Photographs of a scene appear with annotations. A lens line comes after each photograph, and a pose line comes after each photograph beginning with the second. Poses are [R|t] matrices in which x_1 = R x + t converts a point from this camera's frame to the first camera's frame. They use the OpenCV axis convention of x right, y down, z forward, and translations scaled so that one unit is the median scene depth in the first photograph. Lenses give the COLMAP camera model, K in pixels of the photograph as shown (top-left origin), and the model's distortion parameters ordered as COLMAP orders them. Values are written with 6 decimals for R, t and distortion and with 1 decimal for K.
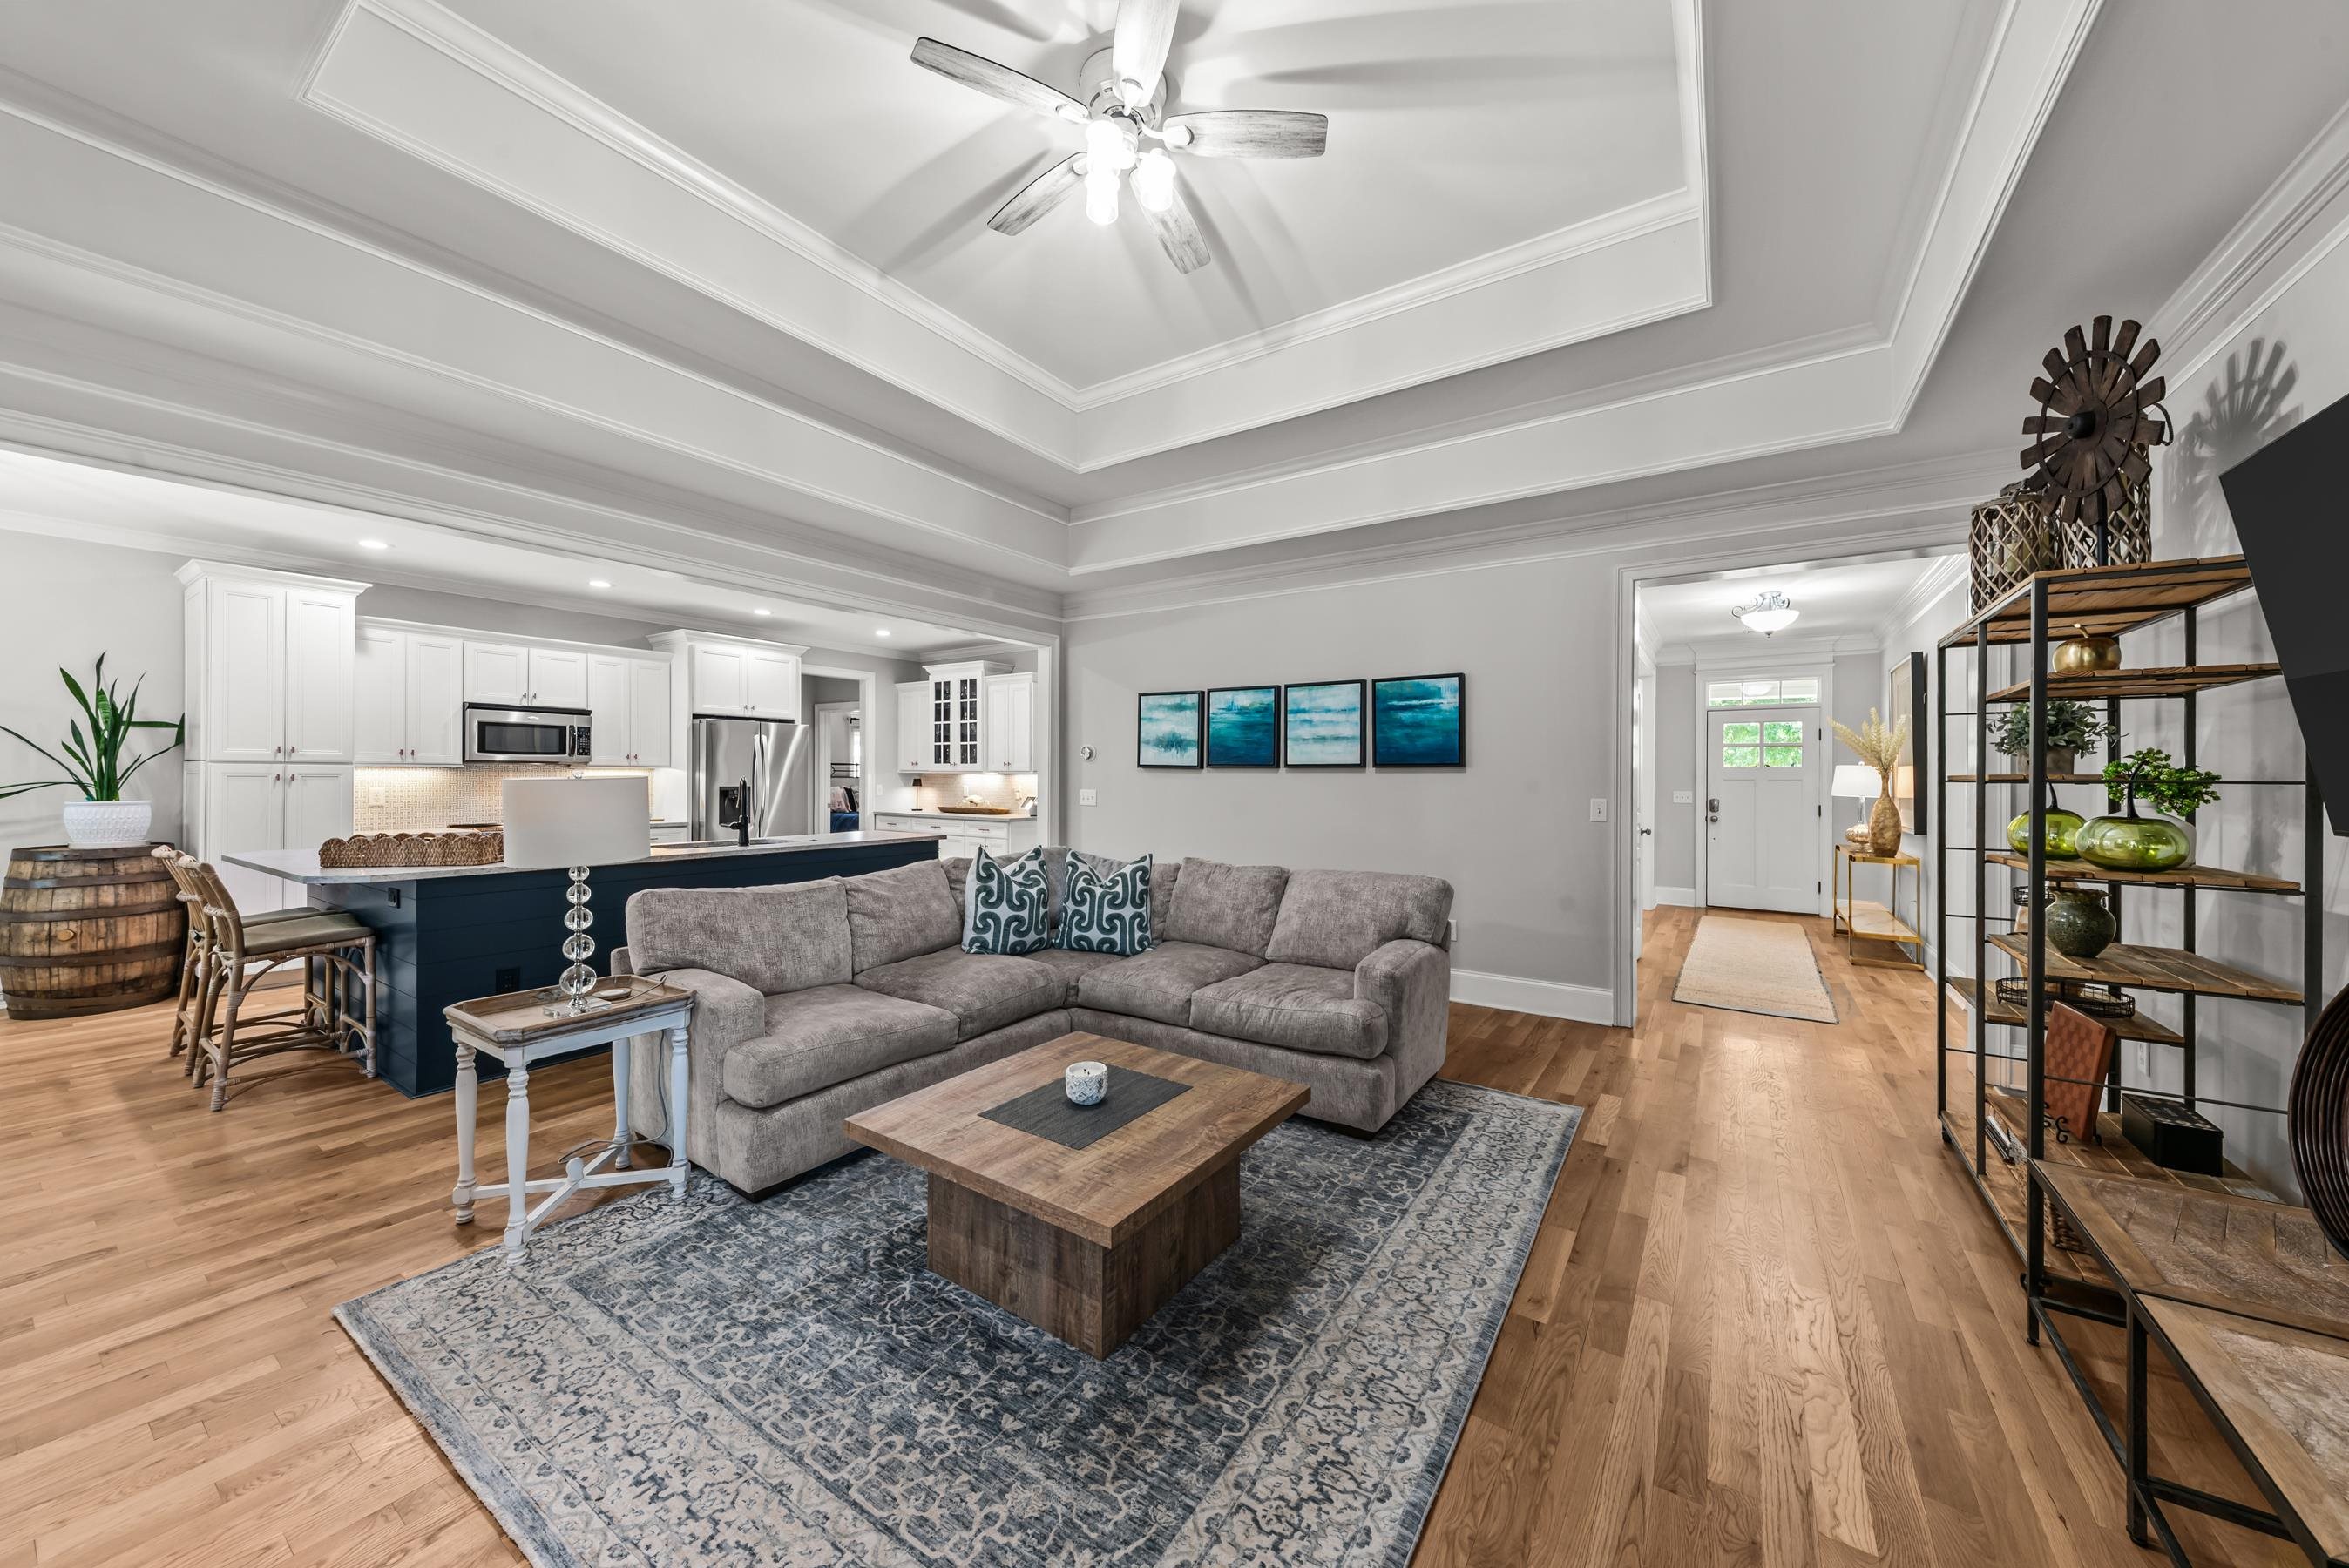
lens RADIAL K [[818.7, 0, 1185.3], [0, 818.7, 764.9], [0, 0, 1]] dist [0.002422, -0.001372]
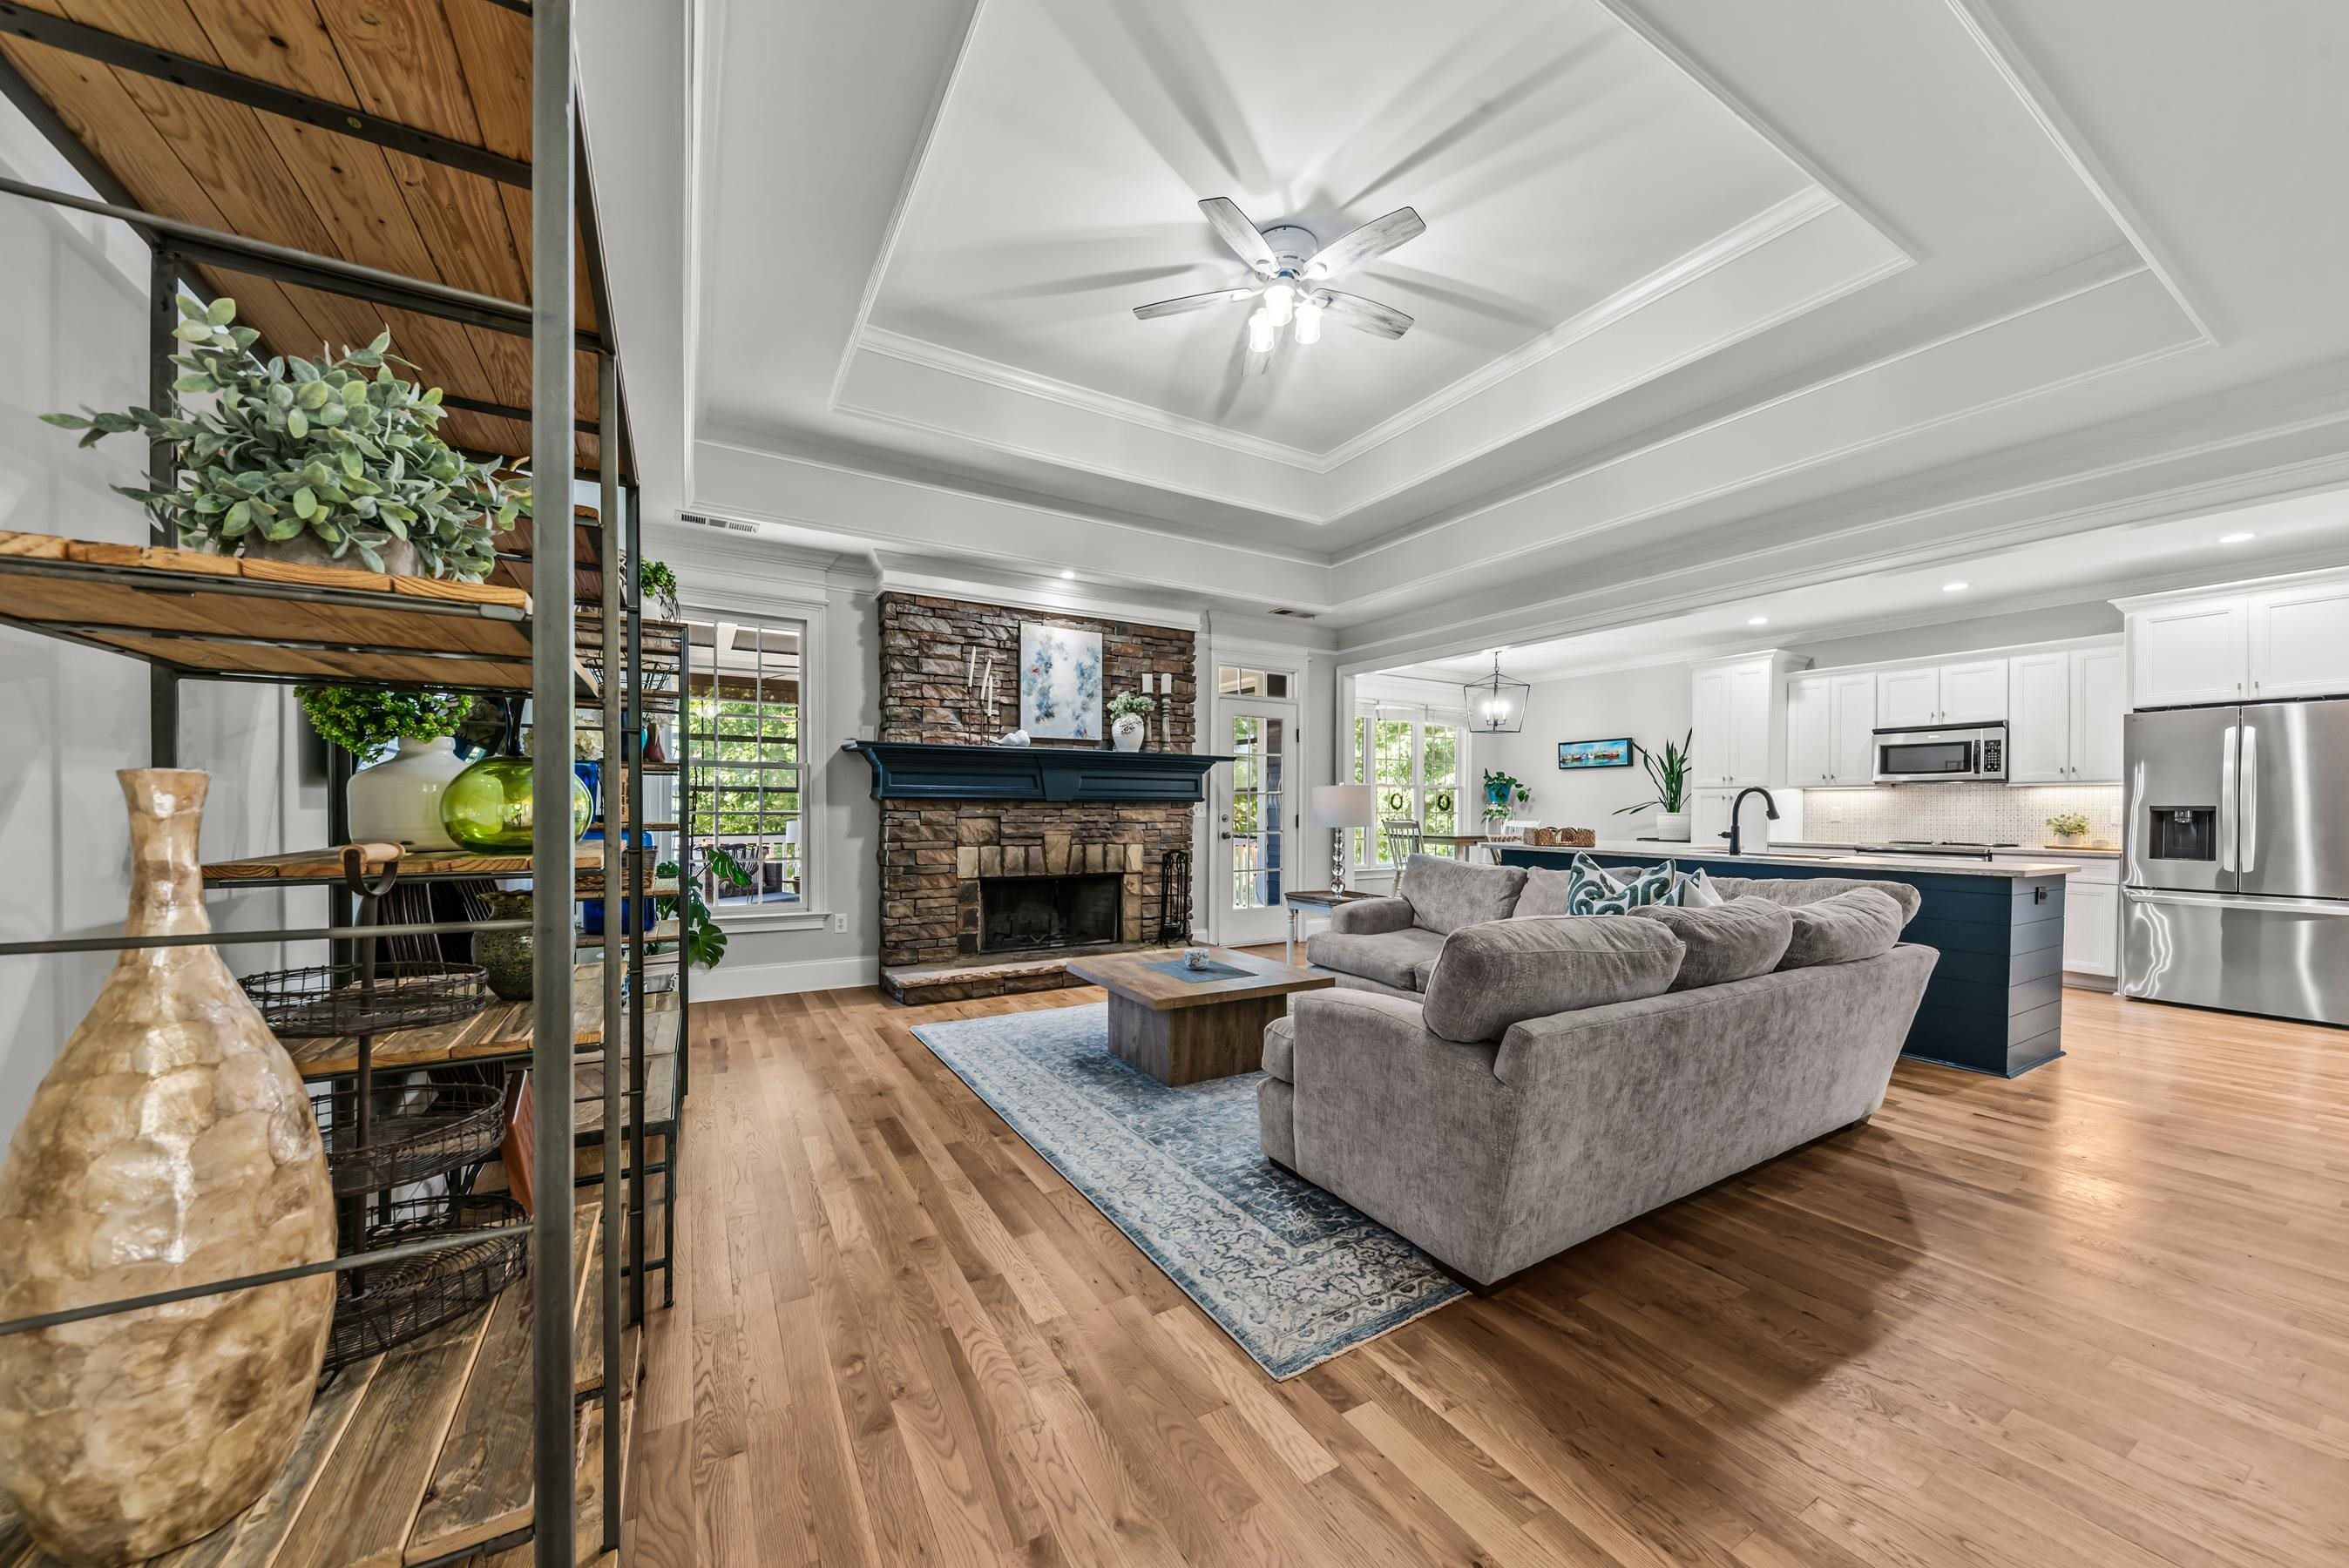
lens RADIAL K [[818.7, 0, 1172.8], [0, 818.7, 814.5], [0, 0, 1]] dist [0.002422, -0.001372]
pose [[-0.440117, -0.000359, -0.897940, 0.579239], [0.006423, 0.999973, -0.003548, 0.039471], [0.897917, -0.007329, -0.440103, 0.694647]]
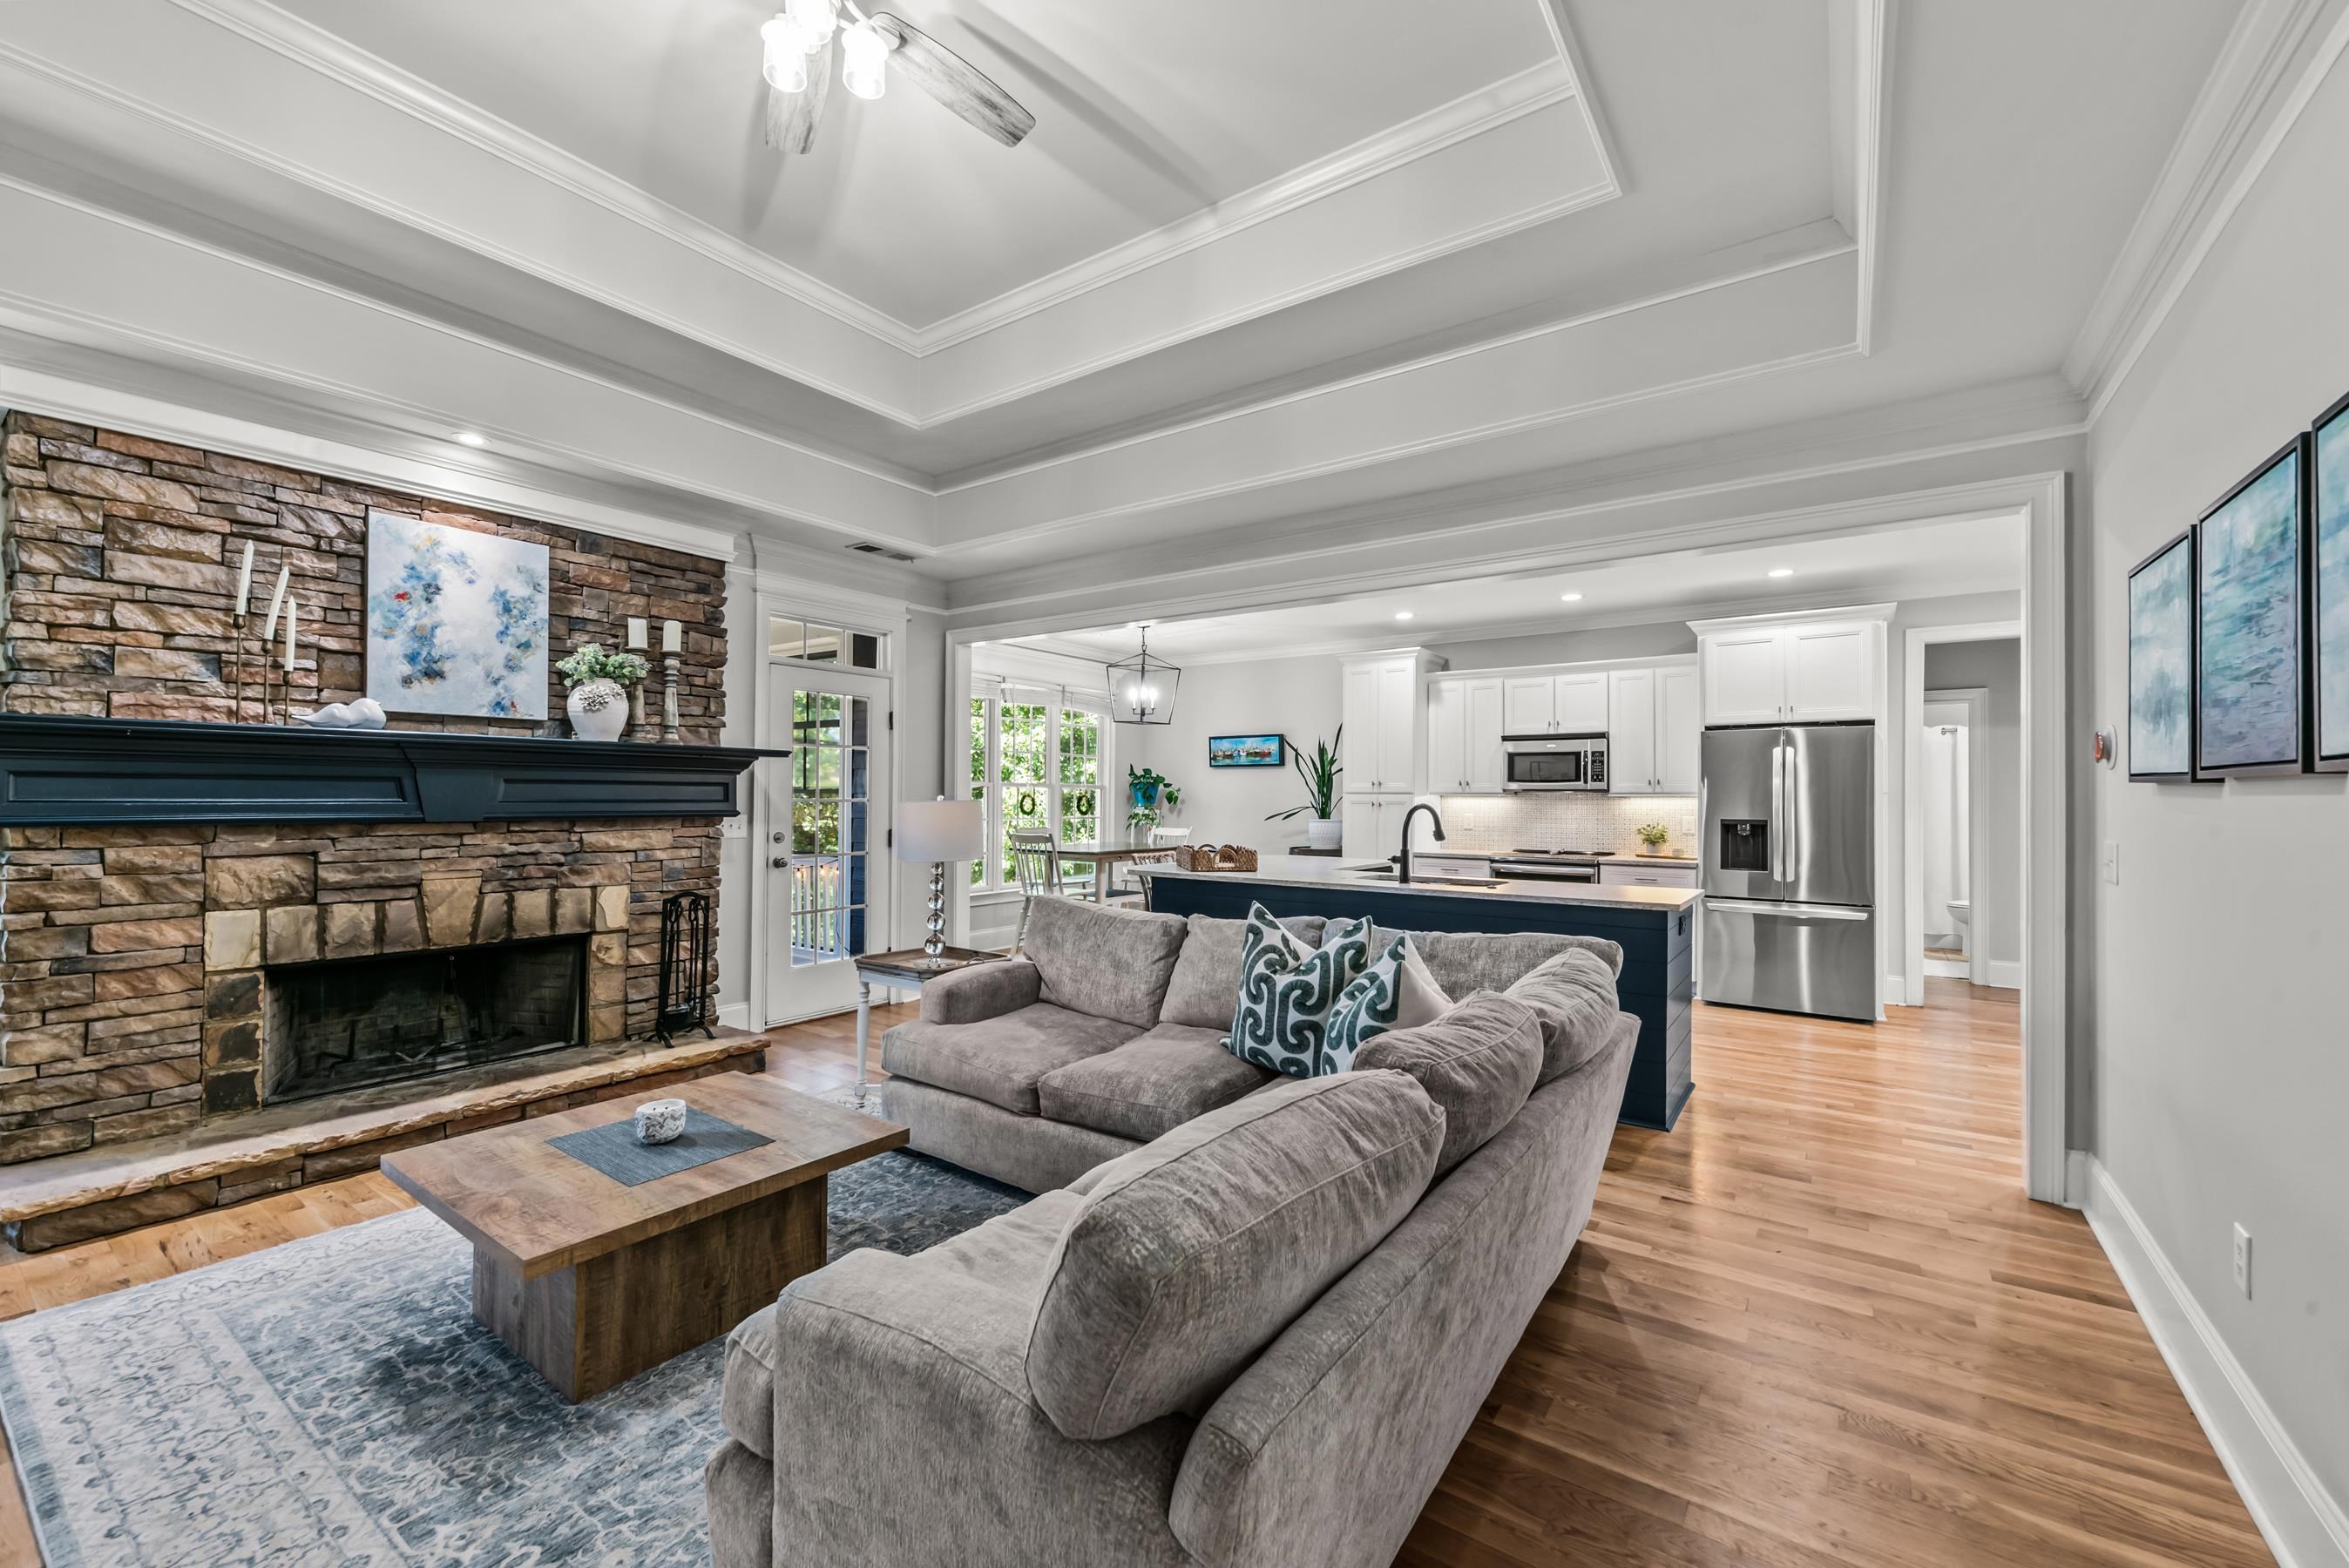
lens RADIAL K [[926.5, 0, 1187.7], [0, 926.5, 788.4], [0, 0, 1]] dist [0.002106, -0.000833]
pose [[-0.026675, -0.014225, -0.999543, 0.388974], [0.008366, 0.999861, -0.014453, 0.008075], [0.999609, -0.008748, -0.026552, 0.672841]]
